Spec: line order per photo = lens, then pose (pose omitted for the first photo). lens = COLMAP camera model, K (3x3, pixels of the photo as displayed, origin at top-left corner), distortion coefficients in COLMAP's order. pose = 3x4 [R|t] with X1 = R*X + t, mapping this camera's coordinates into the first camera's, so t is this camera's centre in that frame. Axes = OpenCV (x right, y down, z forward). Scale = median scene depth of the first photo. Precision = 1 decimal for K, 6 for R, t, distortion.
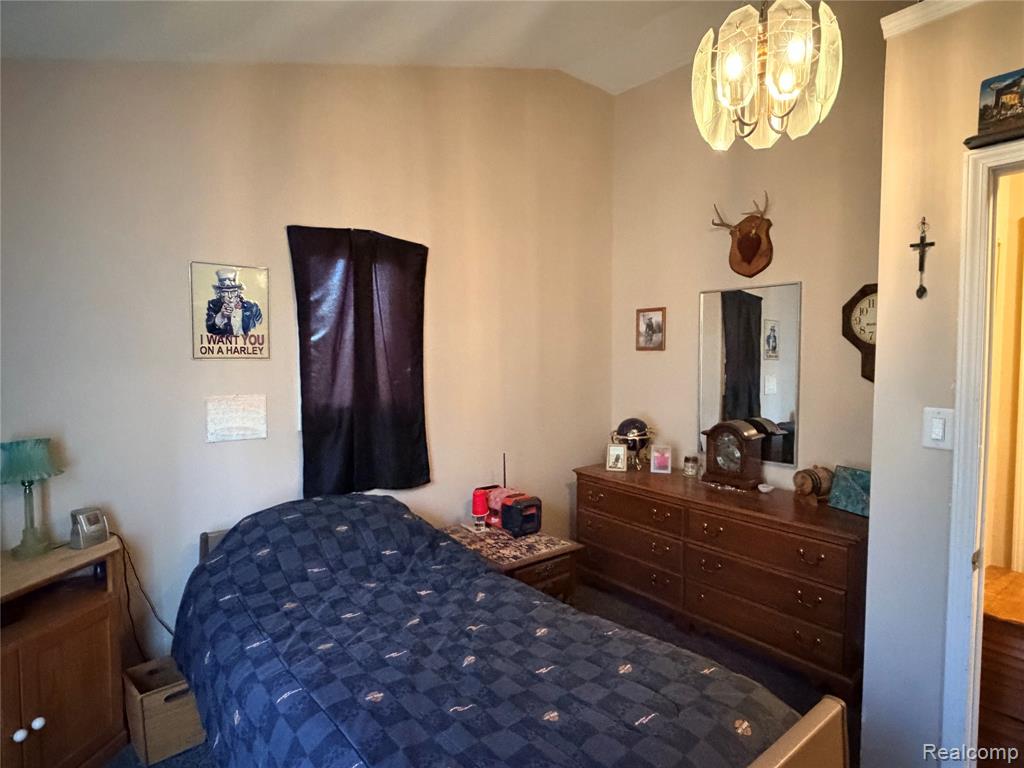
lens RADIAL K [[562.1, 0, 509.7], [0, 562.1, 382.2], [0, 0, 1]] dist [0.002187, 0.000451]
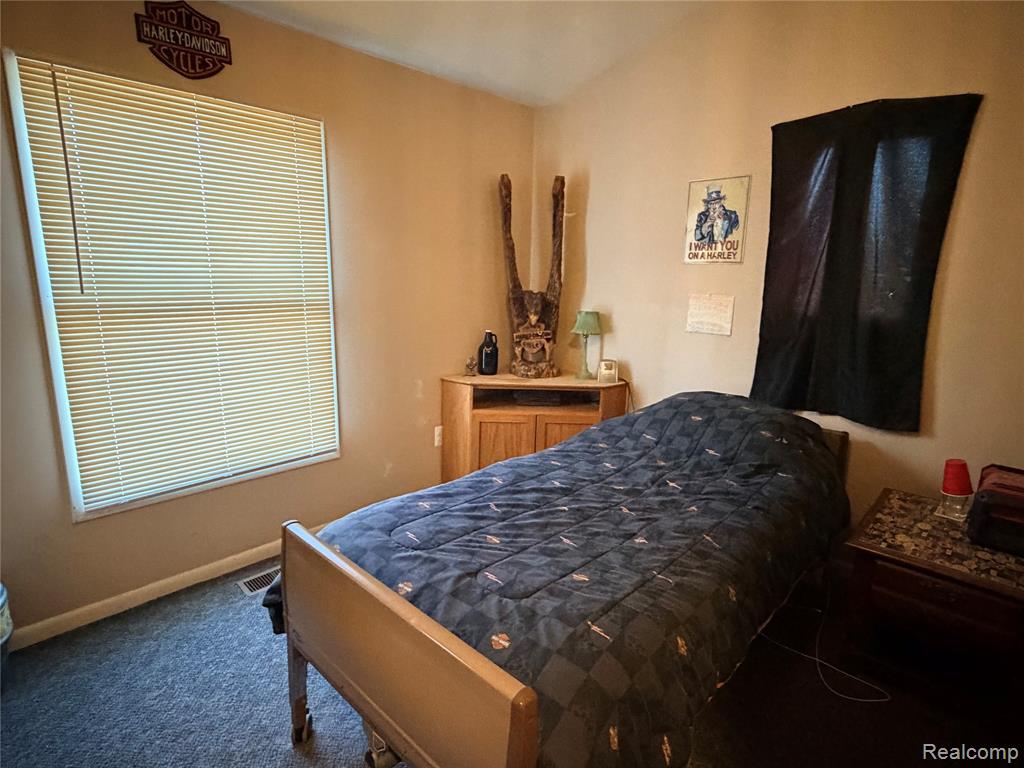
lens RADIAL K [[552.3, 0, 509.5], [0, 552.3, 385.6], [0, 0, 1]] dist [0.002868, -0.000491]
pose [[0.111661, 0.201812, -0.973038, 0.617062], [-0.061463, 0.978690, 0.195931, 0.008452], [0.991844, 0.037928, 0.121685, 0.448924]]
